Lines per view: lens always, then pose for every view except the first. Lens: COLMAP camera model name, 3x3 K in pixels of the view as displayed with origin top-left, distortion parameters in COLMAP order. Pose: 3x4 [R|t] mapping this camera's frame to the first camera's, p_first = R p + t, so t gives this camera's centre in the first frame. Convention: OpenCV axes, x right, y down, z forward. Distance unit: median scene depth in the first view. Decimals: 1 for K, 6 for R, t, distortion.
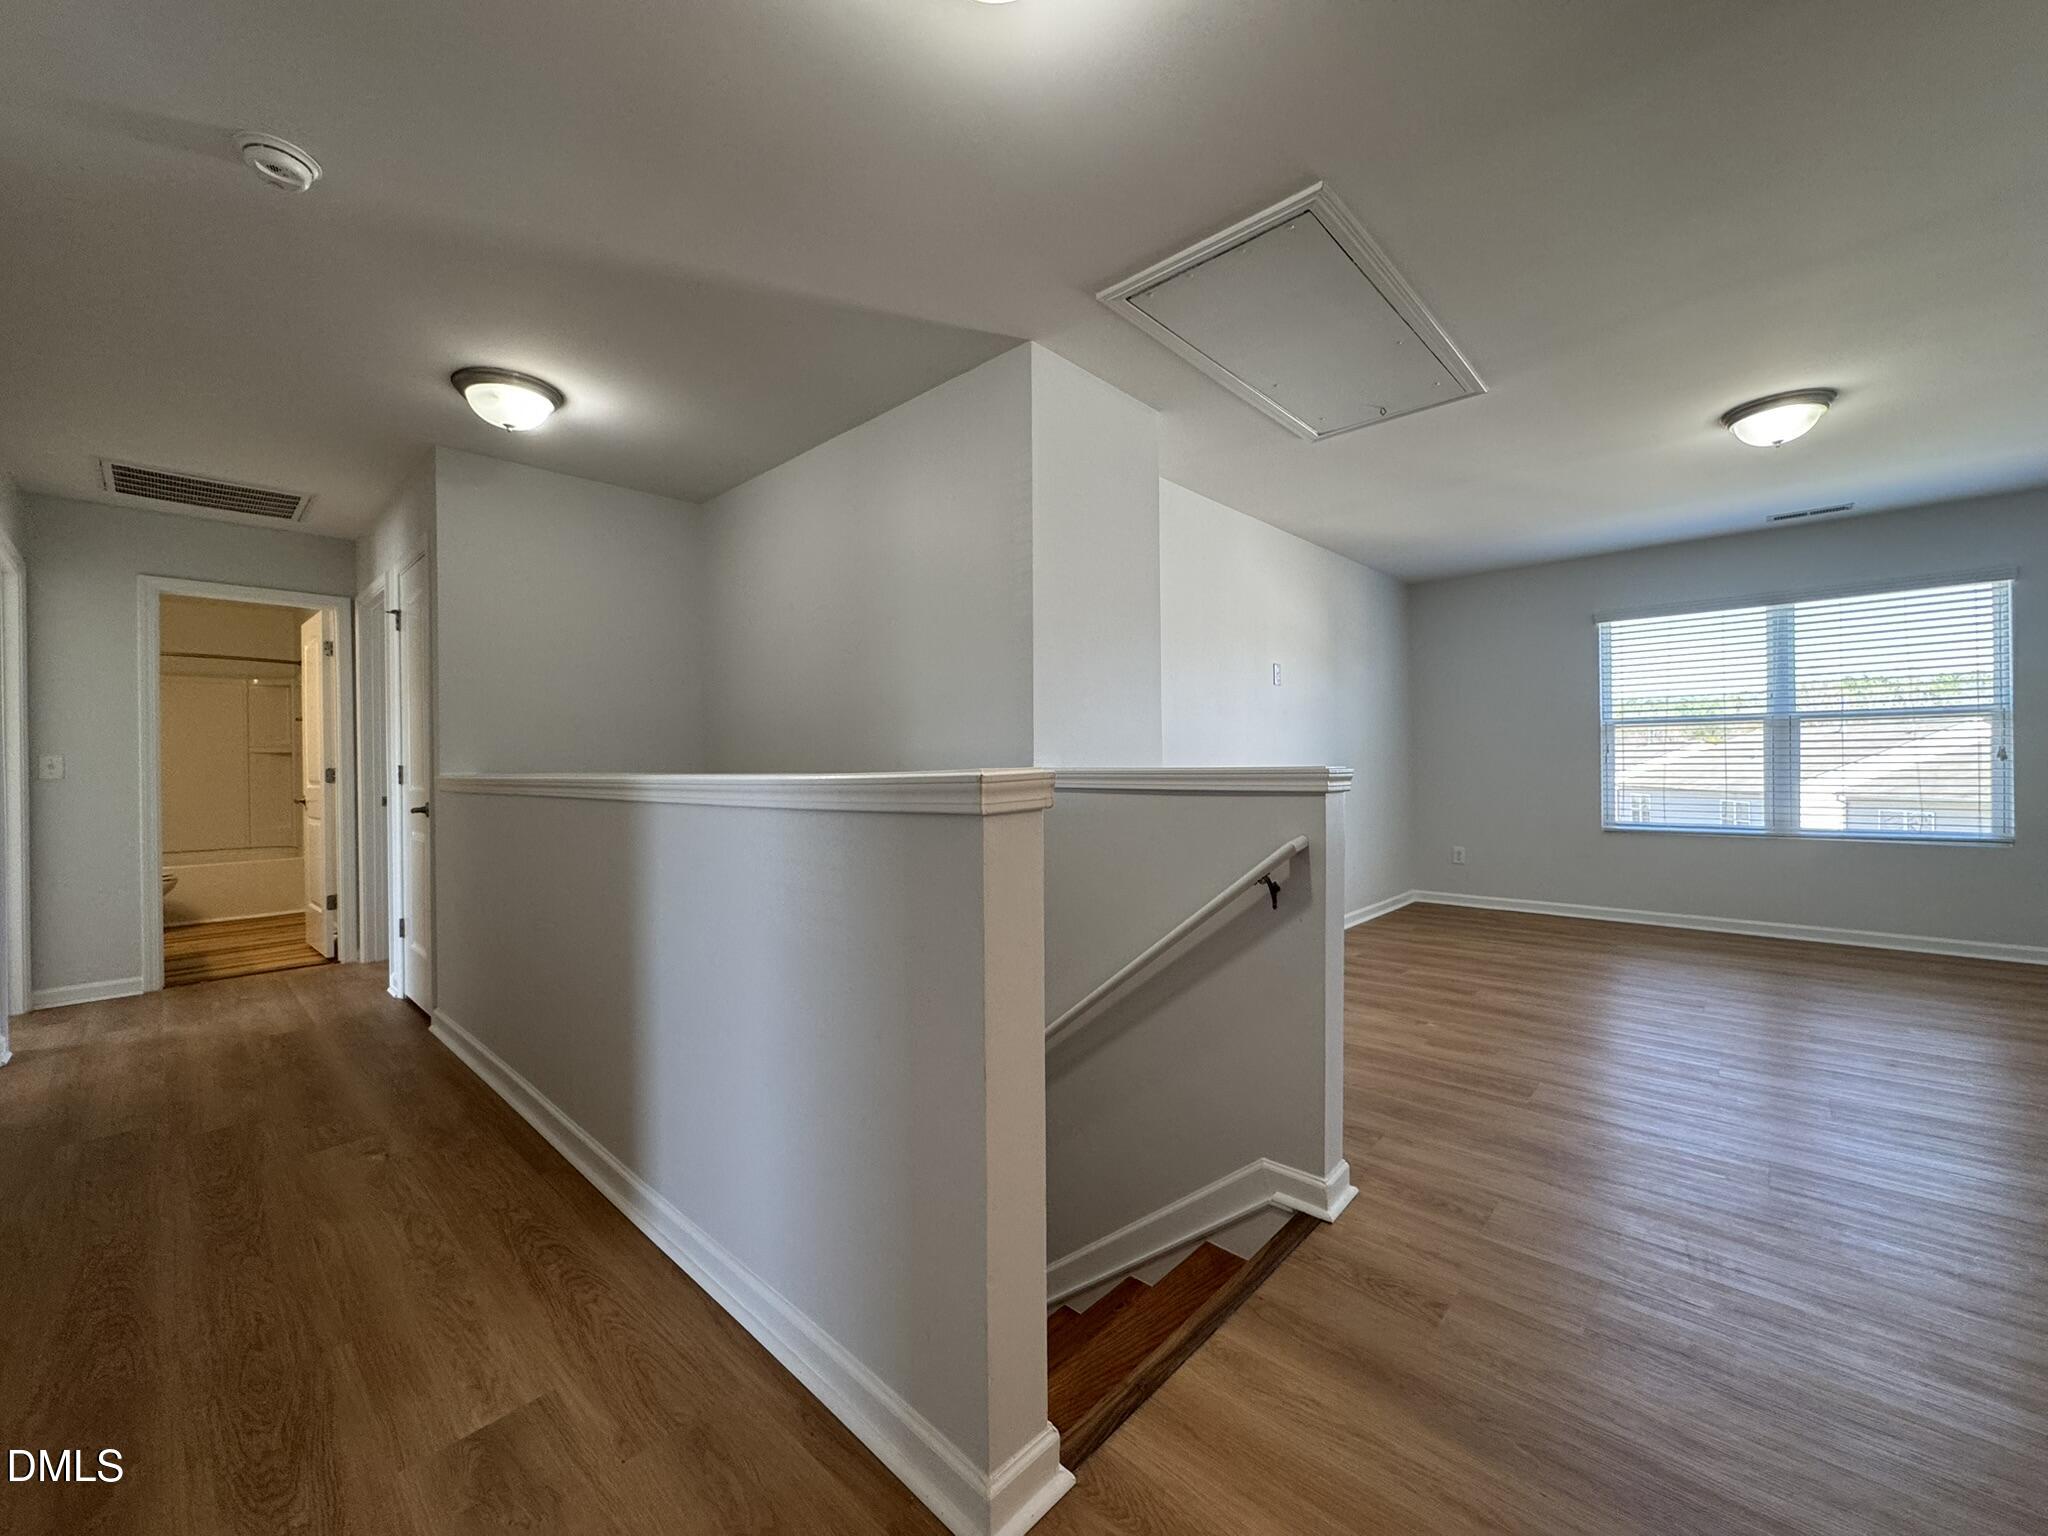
lens RADIAL K [[815.3, 0, 1030.2], [0, 815.3, 767.8], [0, 0, 1]] dist [-0.000228, -0.000245]
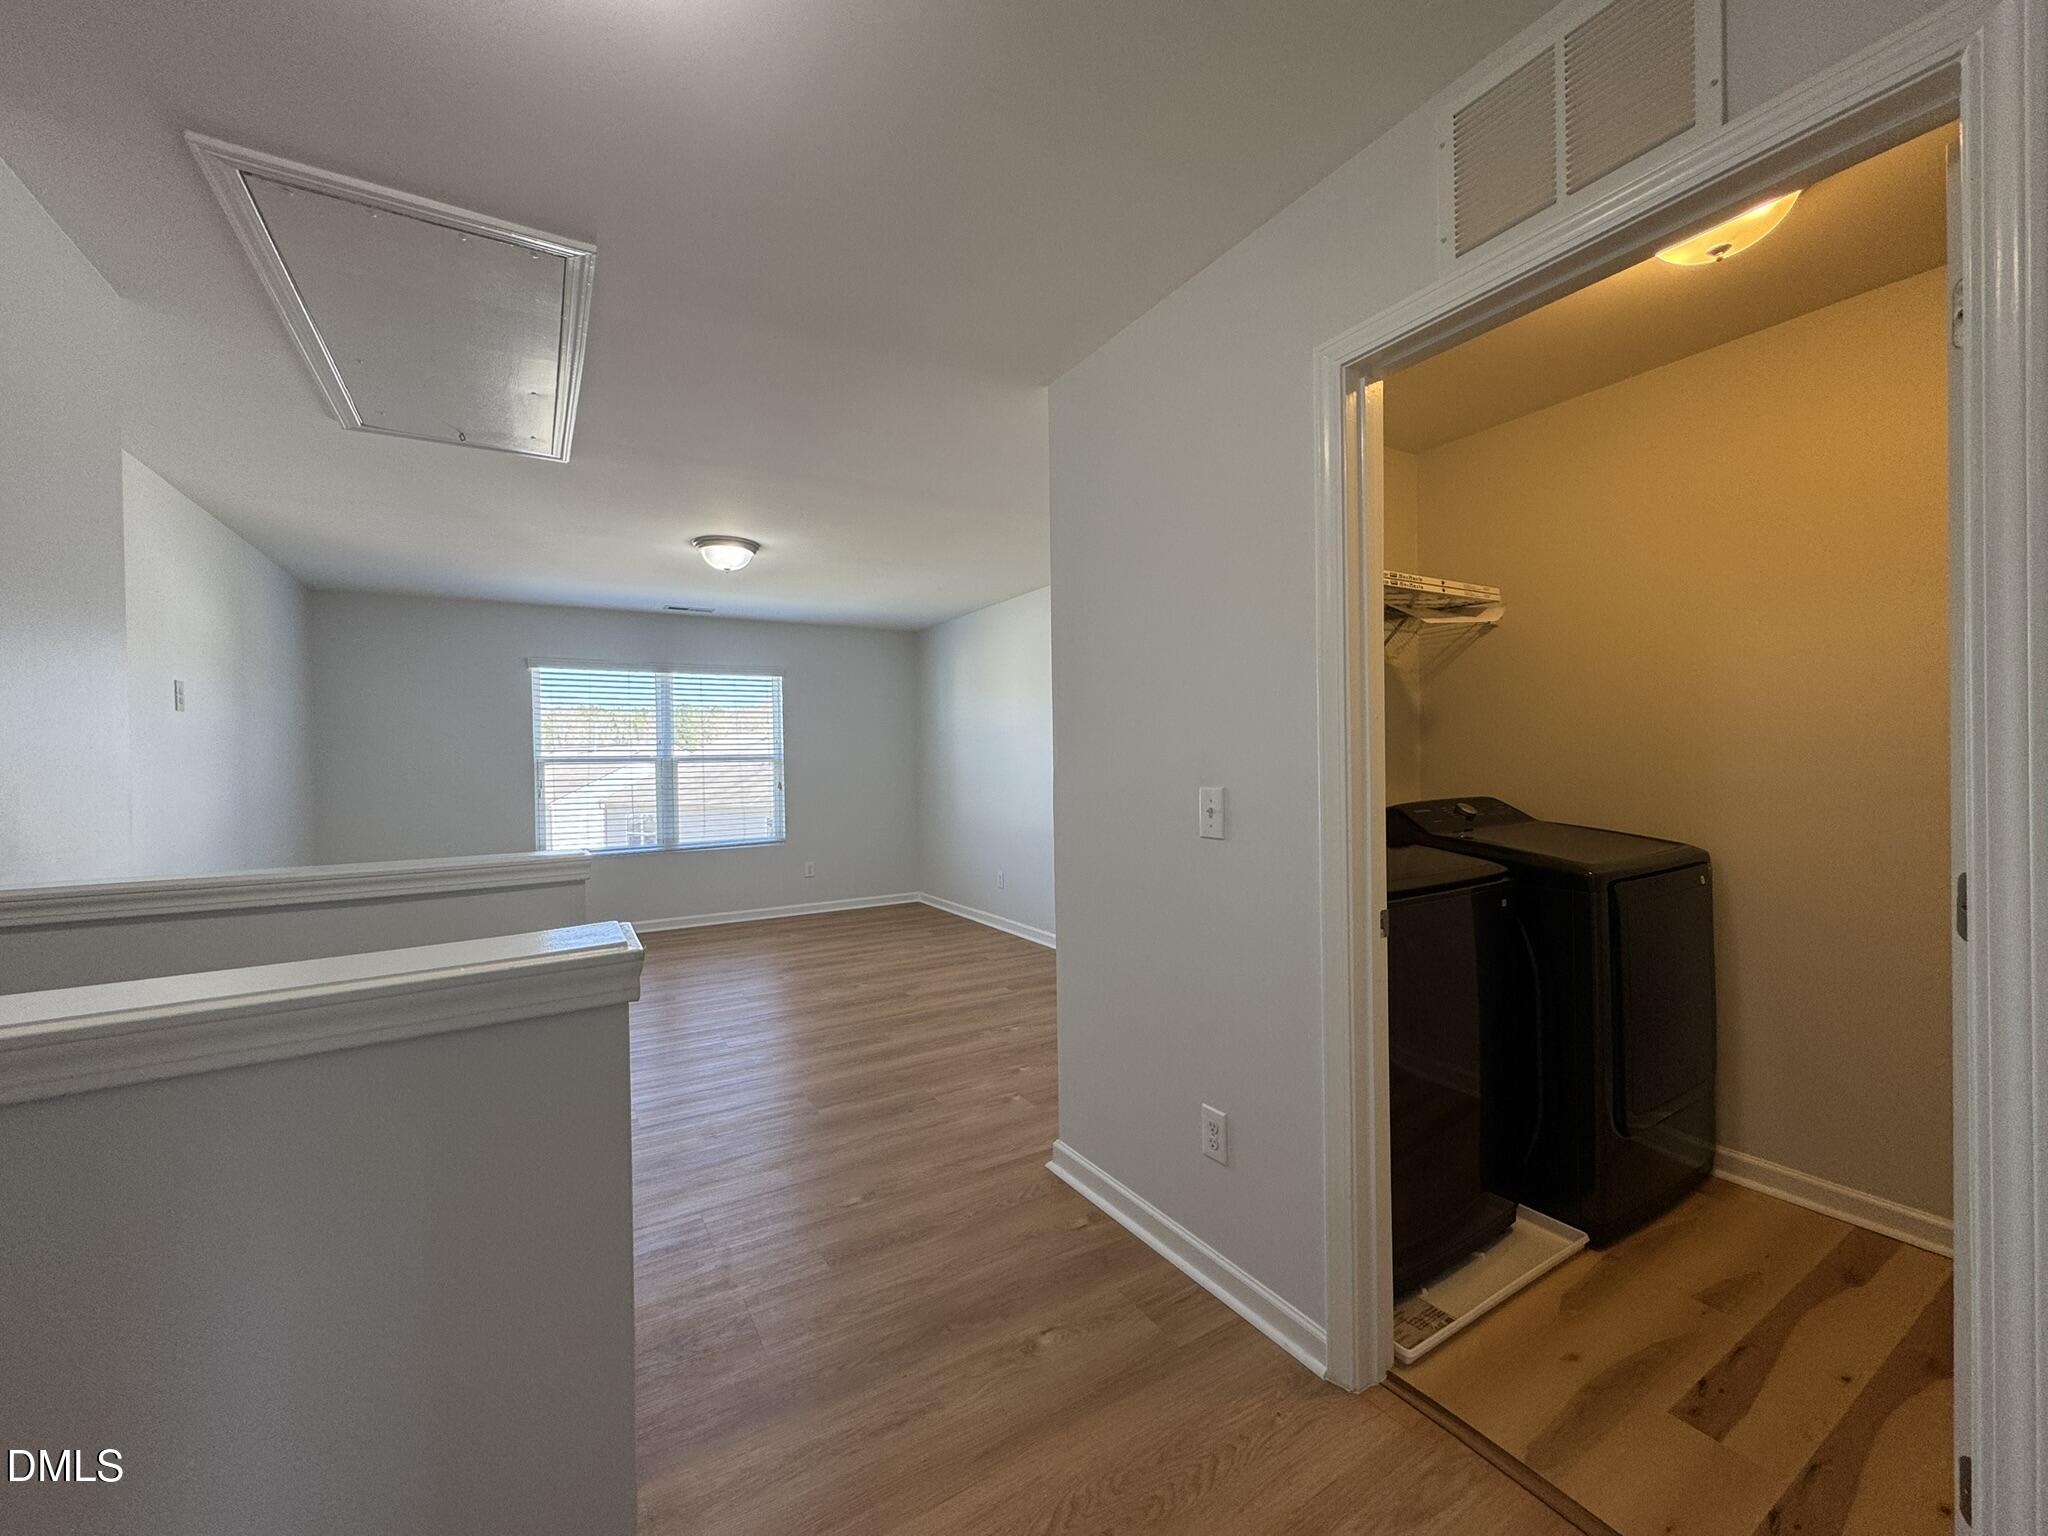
lens RADIAL K [[814.1, 0, 1020.2], [0, 814.1, 756.0], [0, 0, 1]] dist [0.000842, -0.000042]
pose [[0.270404, 0.009351, 0.962701, -0.260213], [0.019523, 0.999694, -0.015194, -0.054172], [-0.962549, 0.022903, 0.270139, 0.162094]]
